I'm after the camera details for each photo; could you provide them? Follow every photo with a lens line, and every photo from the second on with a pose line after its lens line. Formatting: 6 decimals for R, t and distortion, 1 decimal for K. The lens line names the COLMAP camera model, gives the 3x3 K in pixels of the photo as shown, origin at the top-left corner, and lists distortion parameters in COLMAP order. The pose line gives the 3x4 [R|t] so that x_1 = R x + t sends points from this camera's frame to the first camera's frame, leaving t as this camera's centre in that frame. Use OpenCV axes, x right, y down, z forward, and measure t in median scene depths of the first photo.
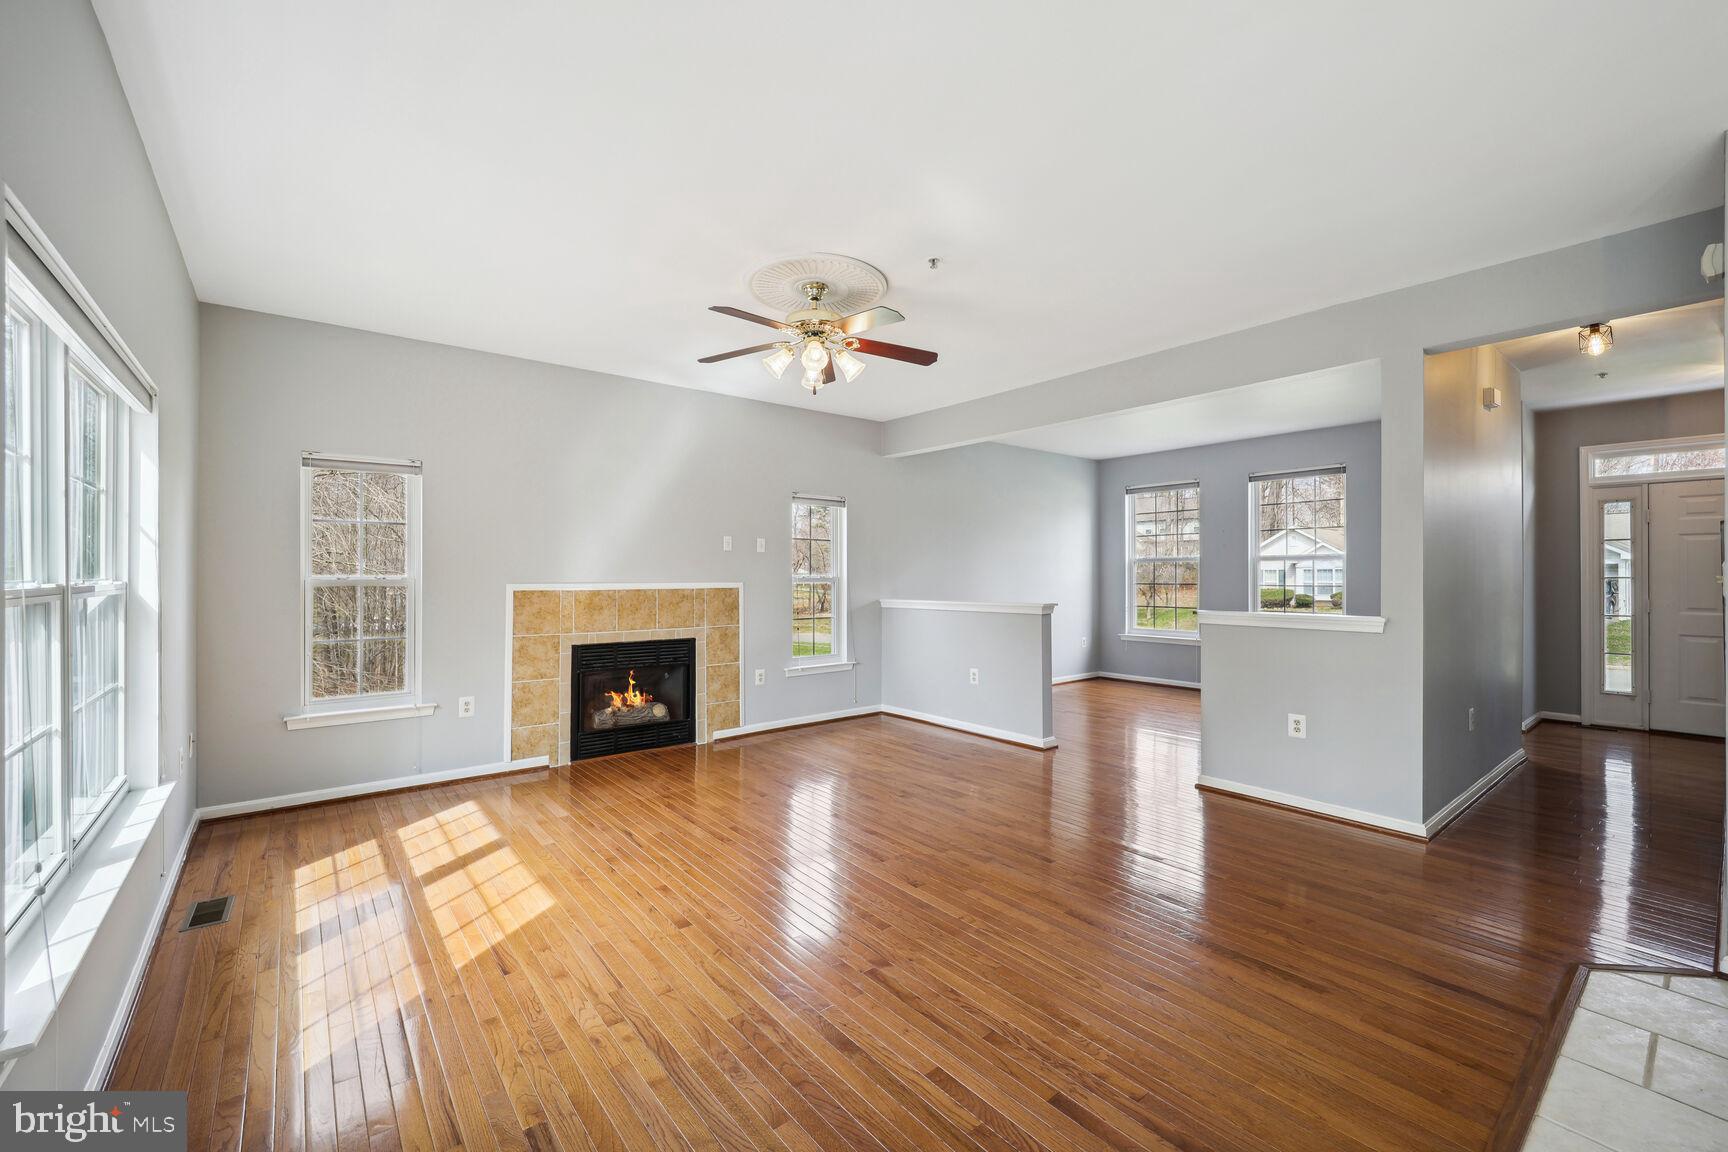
lens RADIAL K [[704.7, 0, 864.0], [0, 704.7, 576.0], [0, 0, 1]] dist [0.001344, 0.000124]
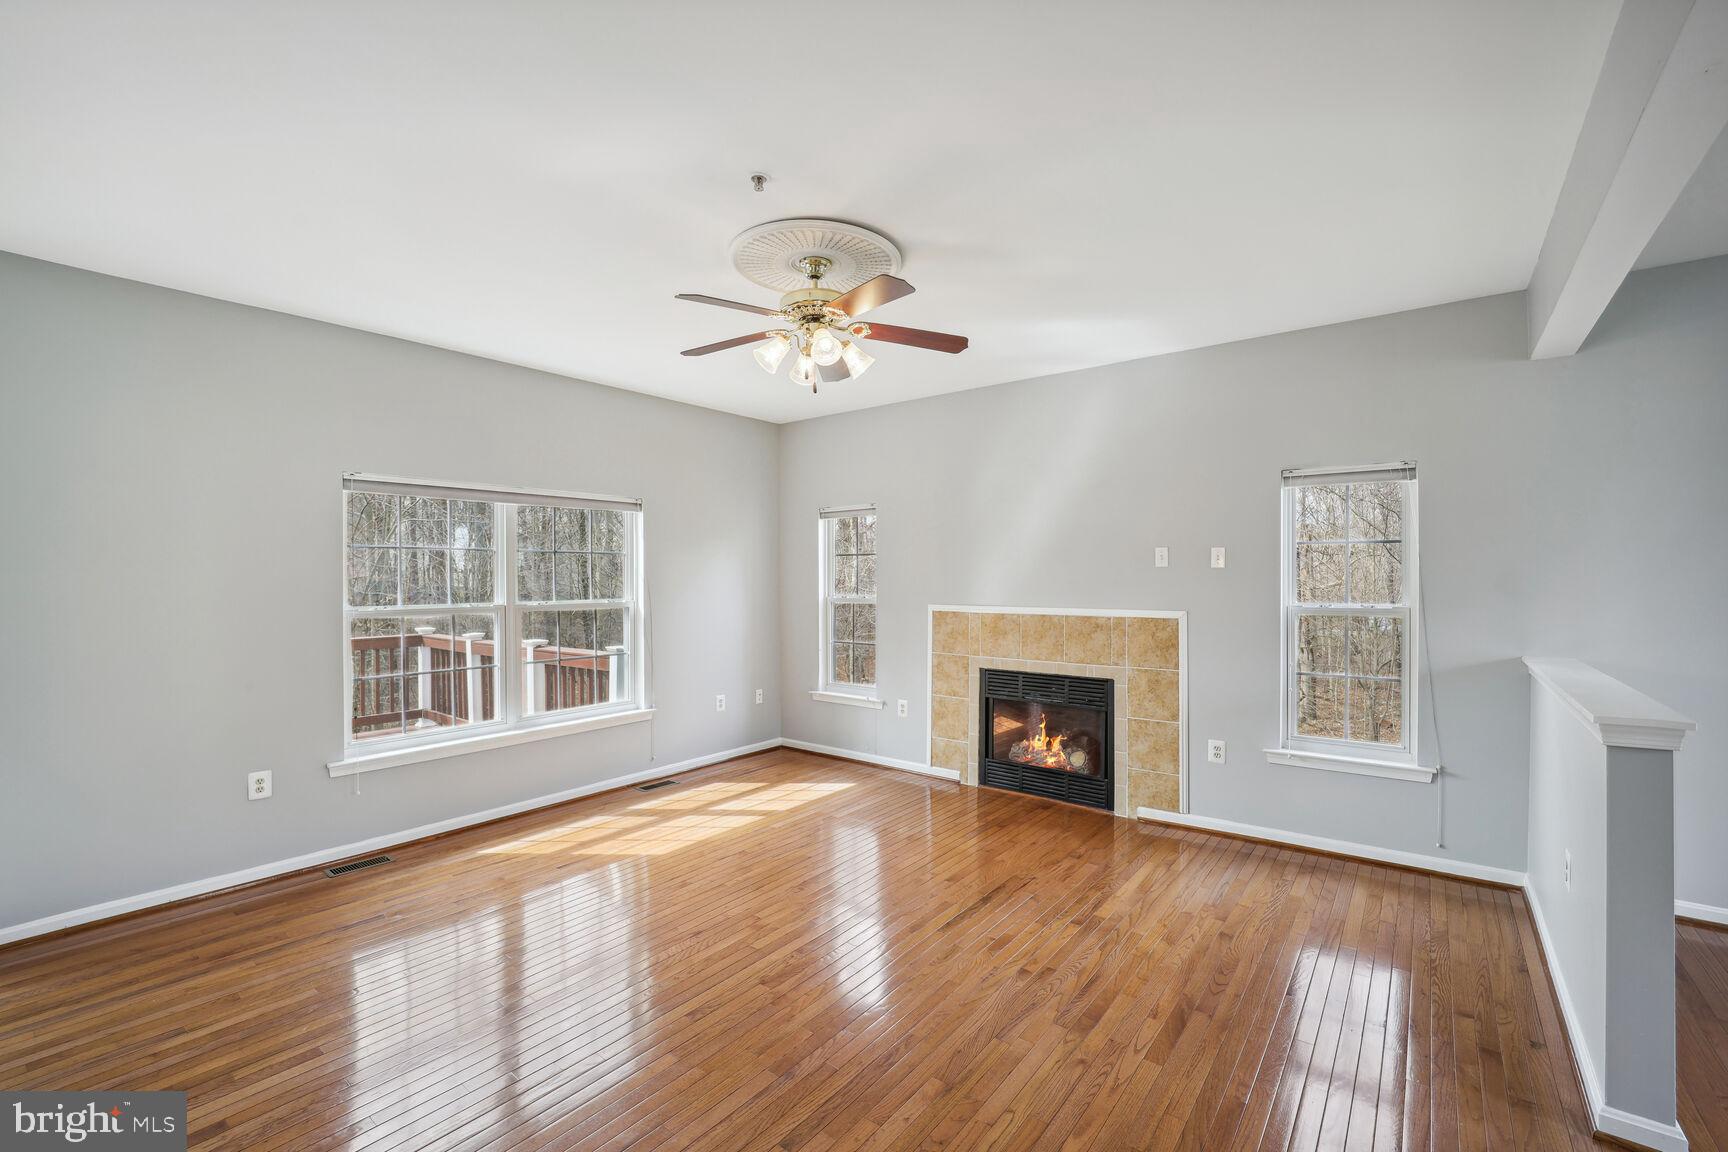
lens RADIAL K [[724.3, 0, 863.9], [0, 724.3, 579.4], [0, 0, 1]] dist [-0.016129, -0.000447]
pose [[0.219229, 0.001445, -0.975672, 0.526604], [0.000819, 0.999998, 0.001665, -0.027491], [0.975673, -0.001164, 0.219228, 0.595040]]
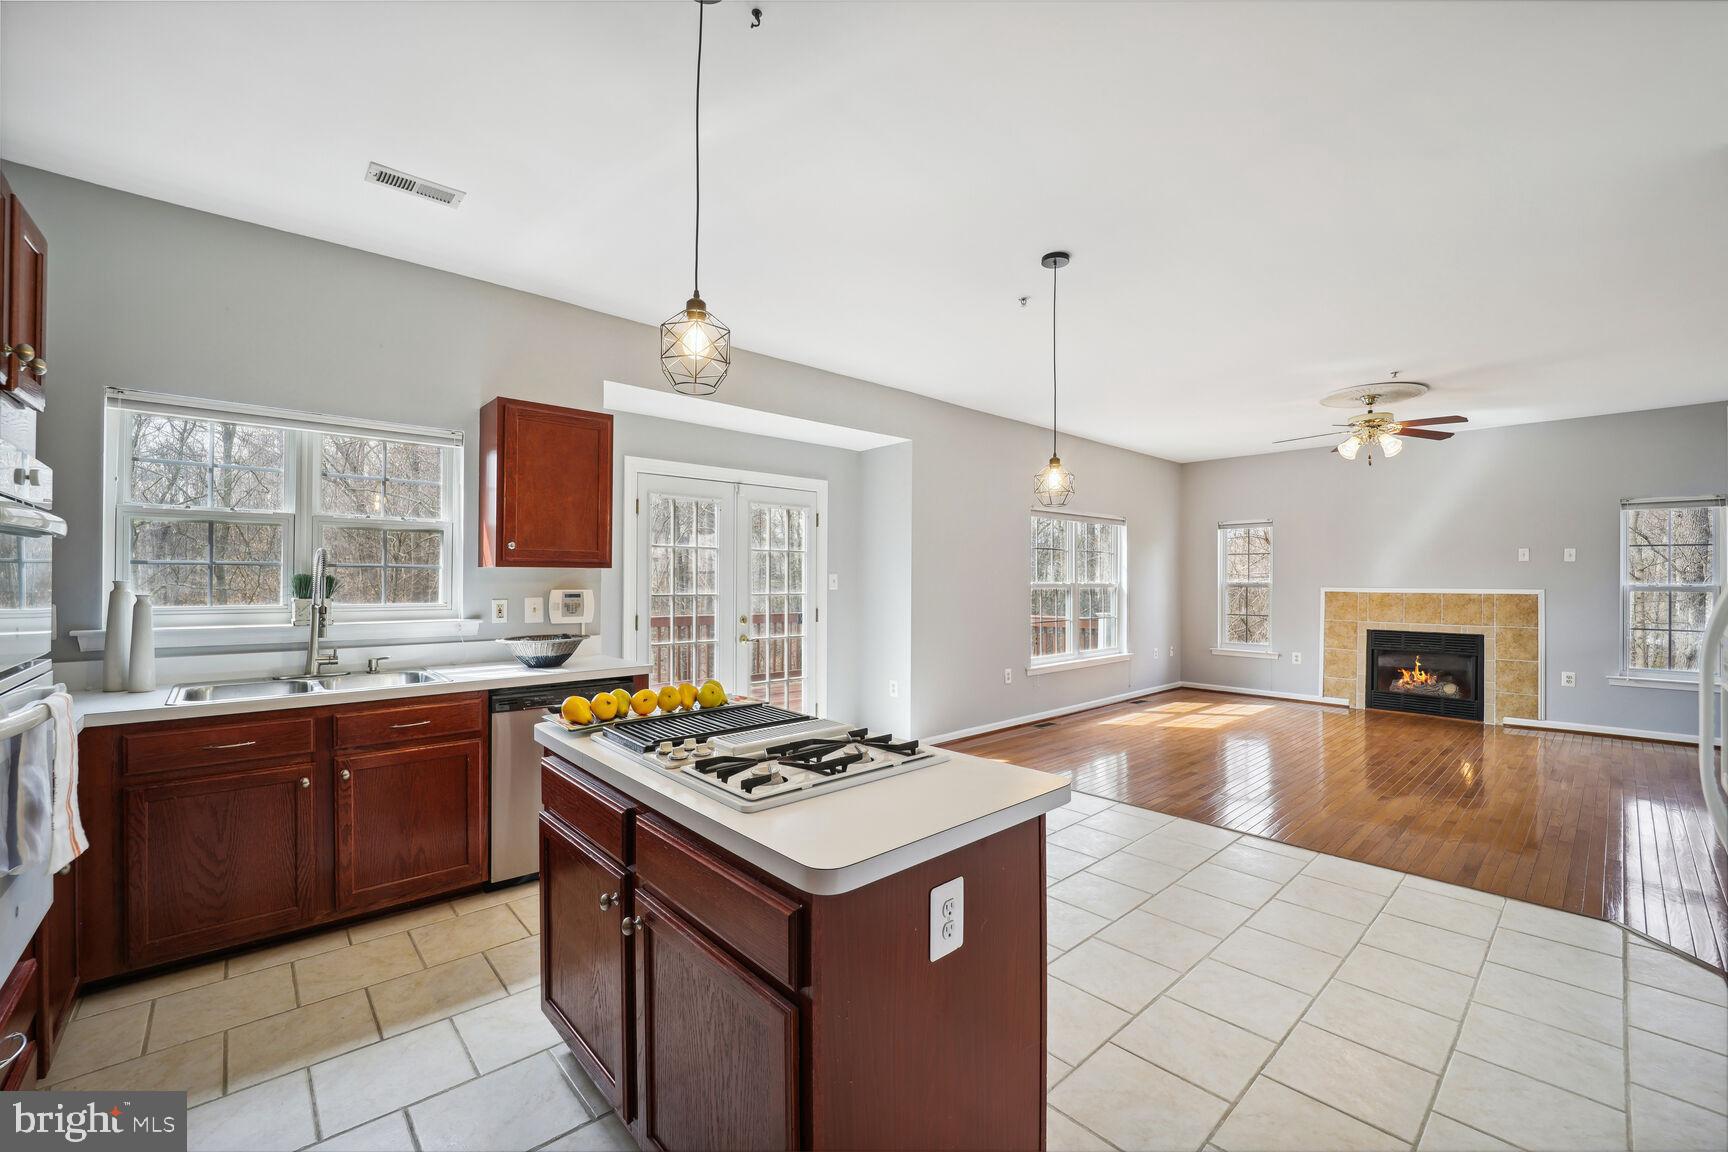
lens RADIAL K [[715.4, 0, 859.0], [0, 715.4, 576.0], [0, 0, 1]] dist [-0.020215, -0.000225]
pose [[0.055721, -0.003736, -0.998439, 0.973338], [-0.006116, 0.999973, -0.004083, -0.000936], [0.998428, 0.006334, 0.055697, -0.142428]]
